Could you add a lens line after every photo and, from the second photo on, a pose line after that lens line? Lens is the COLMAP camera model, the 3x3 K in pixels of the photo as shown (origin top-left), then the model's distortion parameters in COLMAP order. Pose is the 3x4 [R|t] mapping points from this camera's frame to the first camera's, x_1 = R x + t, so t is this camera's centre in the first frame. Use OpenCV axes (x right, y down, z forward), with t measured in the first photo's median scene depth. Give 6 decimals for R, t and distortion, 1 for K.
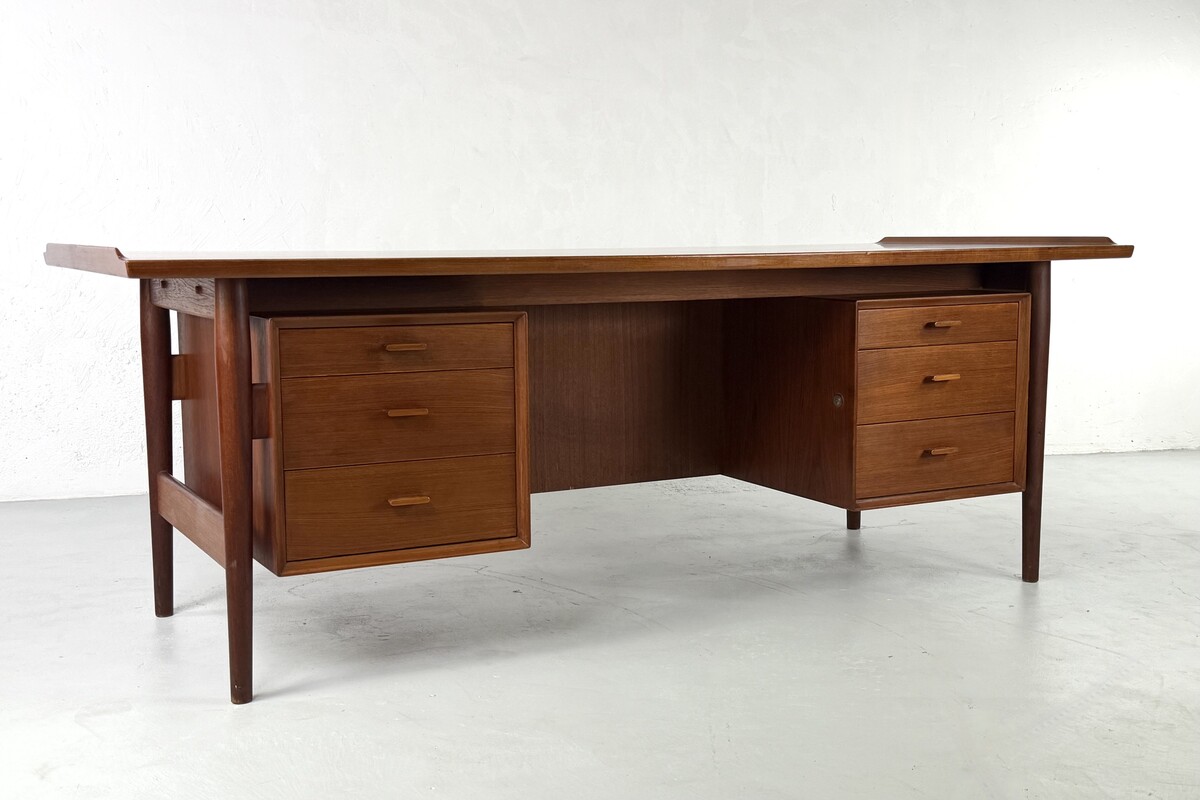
lens RADIAL K [[1374.1, 0, 605.2], [0, 1374.1, 420.0], [0, 0, 1]] dist [0.113568, 0.000000]
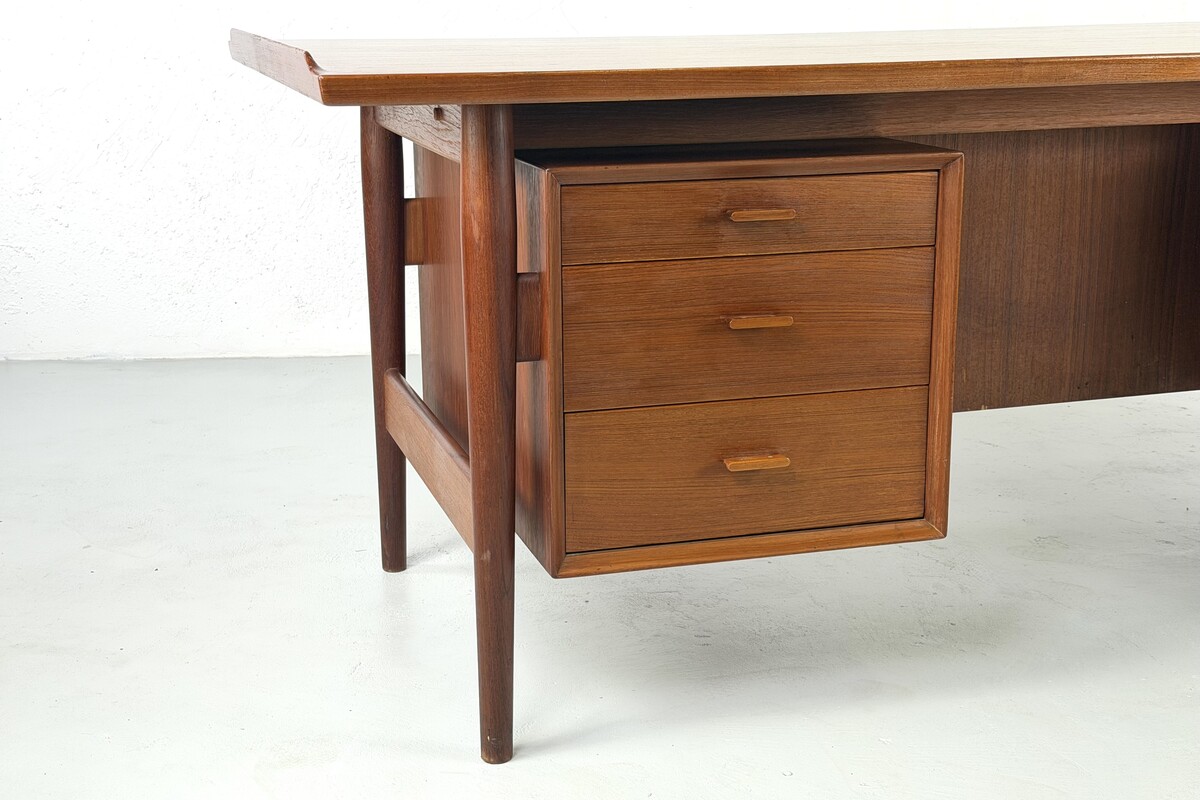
lens RADIAL K [[1606.6, 0, 623.4], [0, 1606.6, 416.6], [0, 0, 1]] dist [0.137837, 0.000000]
pose [[0.982981, 0.046120, -0.177822, -0.069098], [-0.023277, 0.991440, 0.128469, -0.050446], [0.182225, -0.122143, 0.975641, 0.266187]]
